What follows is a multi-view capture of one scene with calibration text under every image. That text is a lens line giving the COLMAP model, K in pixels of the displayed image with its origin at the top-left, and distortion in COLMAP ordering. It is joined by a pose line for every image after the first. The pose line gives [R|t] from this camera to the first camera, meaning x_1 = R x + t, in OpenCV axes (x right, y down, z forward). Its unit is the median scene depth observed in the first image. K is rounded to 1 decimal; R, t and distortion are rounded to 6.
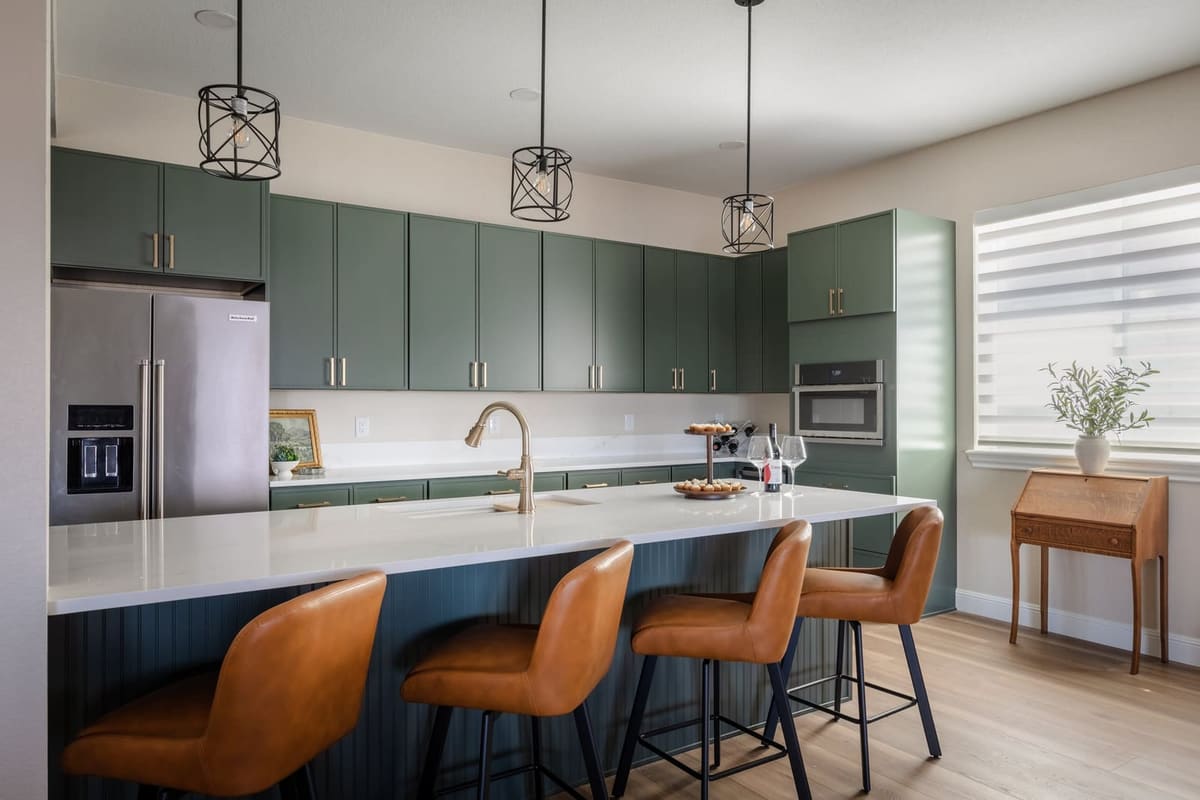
lens RADIAL K [[798.0, 0, 600.0], [0, 798.0, 400.0], [0, 0, 1]] dist [-0.012124, 0.001565]
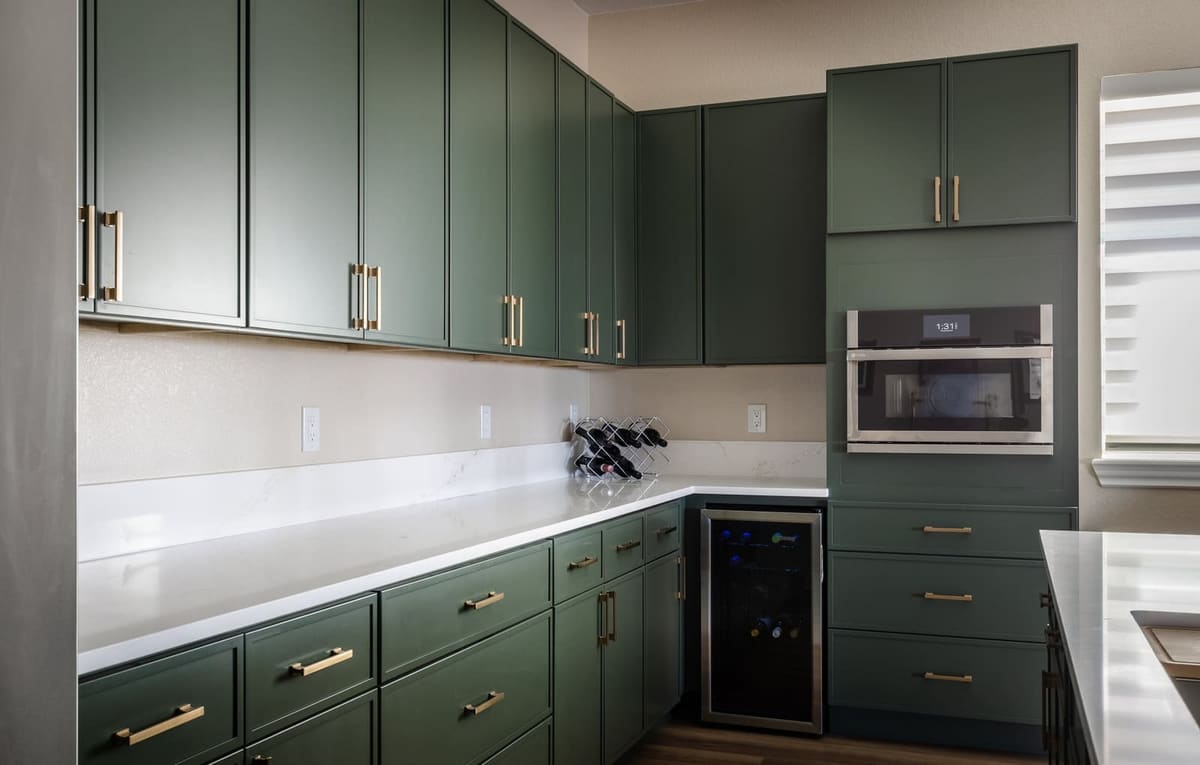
lens RADIAL K [[1140.7, 0, 540.1], [0, 1140.7, 394.7], [0, 0, 1]] dist [-0.008911, -0.000399]
pose [[0.830168, 0.003174, 0.557504, -0.450216], [-0.002730, 0.999995, -0.001628, 0.018017], [-0.557506, -0.000171, 0.830173, 0.583320]]
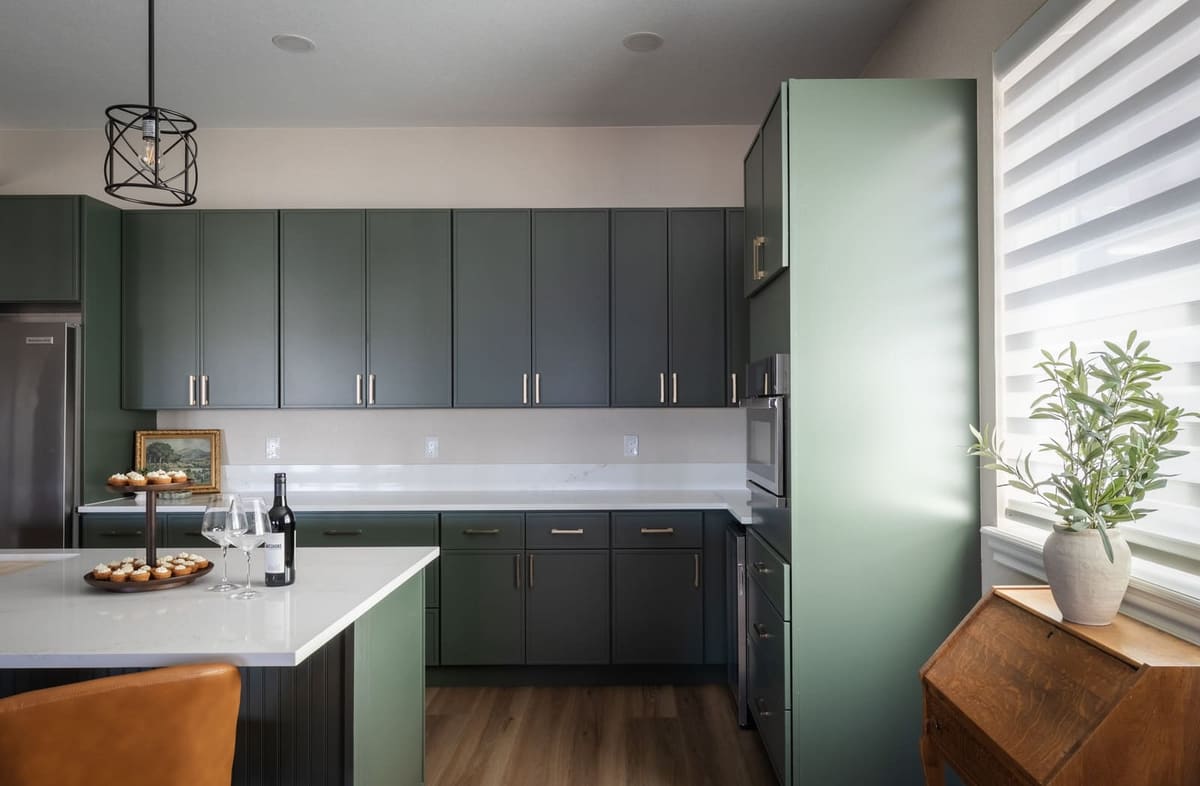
lens RADIAL K [[783.1, 0, 634.0], [0, 783.1, 393.5], [0, 0, 1]] dist [0.005212, 0.001101]
pose [[0.836788, -0.010688, -0.547423, 0.633126], [0.005942, 0.999928, -0.010440, -0.020049], [0.547495, 0.005483, 0.836791, 0.534835]]
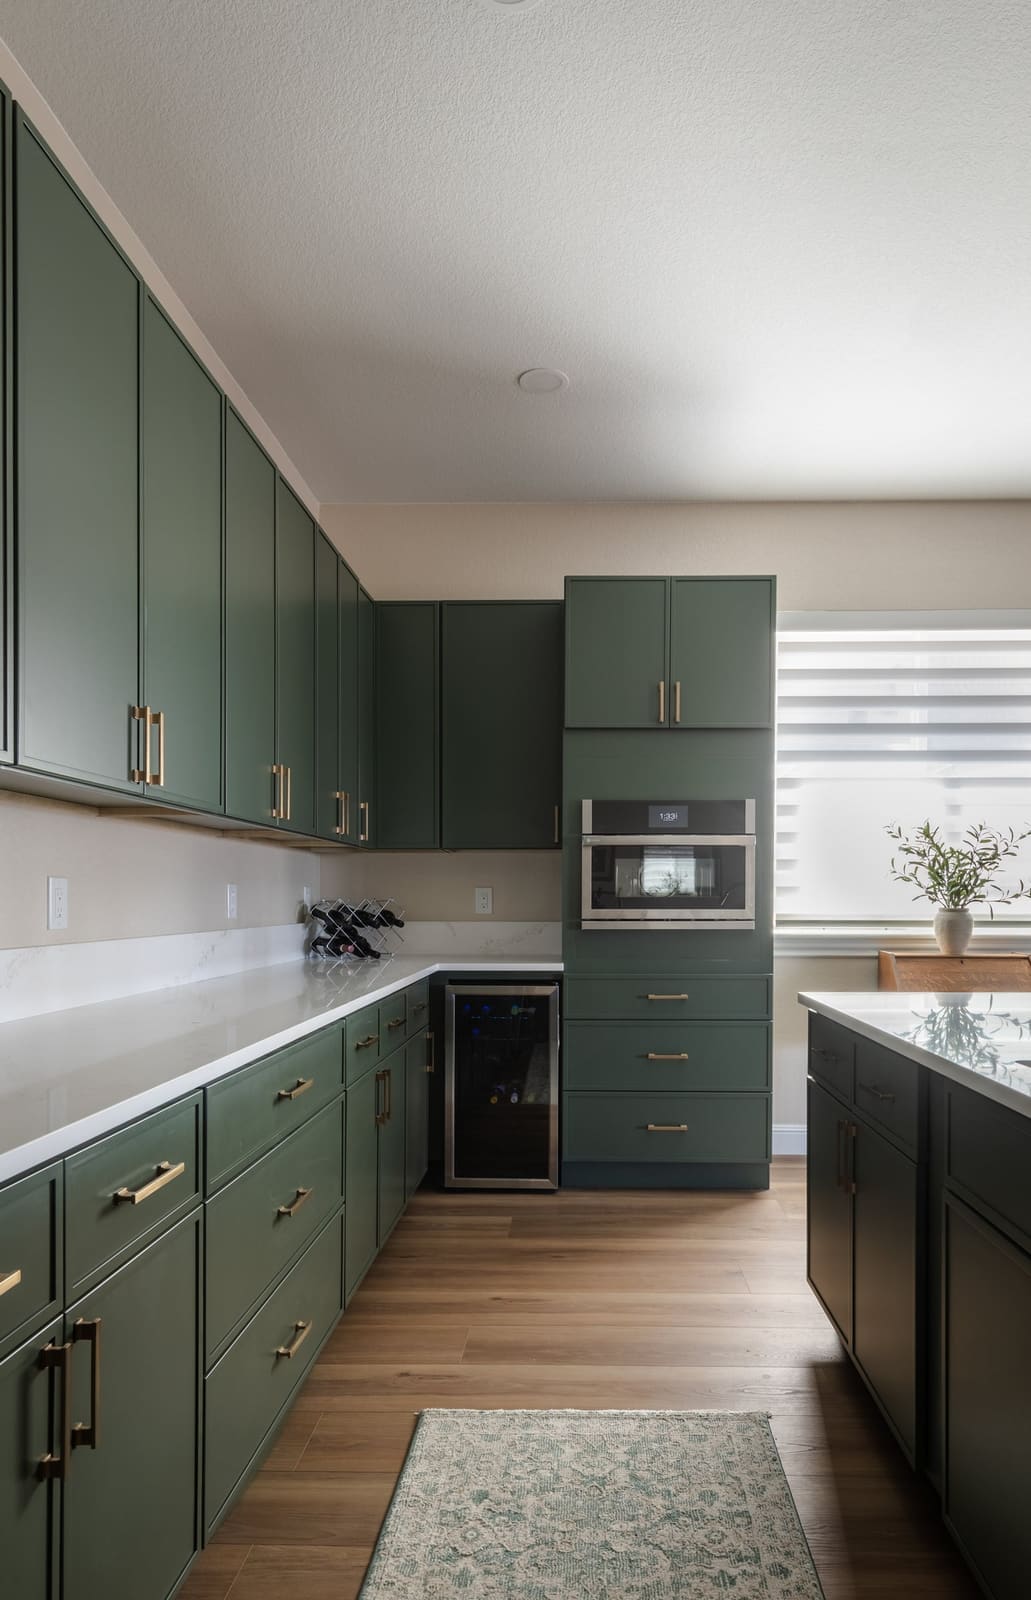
lens RADIAL K [[979.2, 0, 560.8], [0, 979.2, 905.9], [0, 0, 1]] dist [-0.001780, 0.000273]
pose [[0.580641, -0.004980, 0.814144, -0.444354], [-0.006596, 0.999920, 0.010821, 0.033046], [-0.814133, -0.011653, 0.580562, 0.729525]]
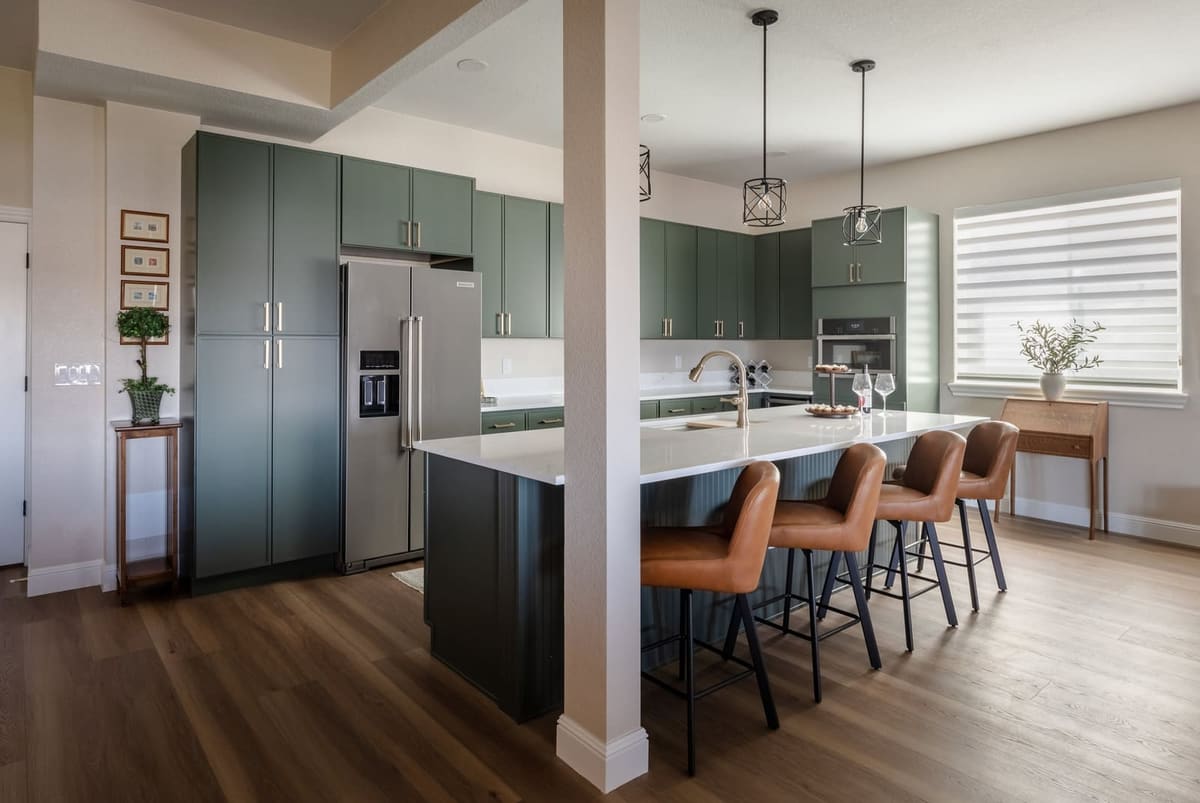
lens RADIAL K [[695.7, 0, 562.1], [0, 695.7, 334.1], [0, 0, 1]] dist [-0.006838, -0.000366]
pose [[0.996703, 0.004455, 0.081011, -0.342661], [-0.003891, 0.999967, -0.007112, -0.011666], [-0.081040, 0.006773, 0.996688, -0.152733]]
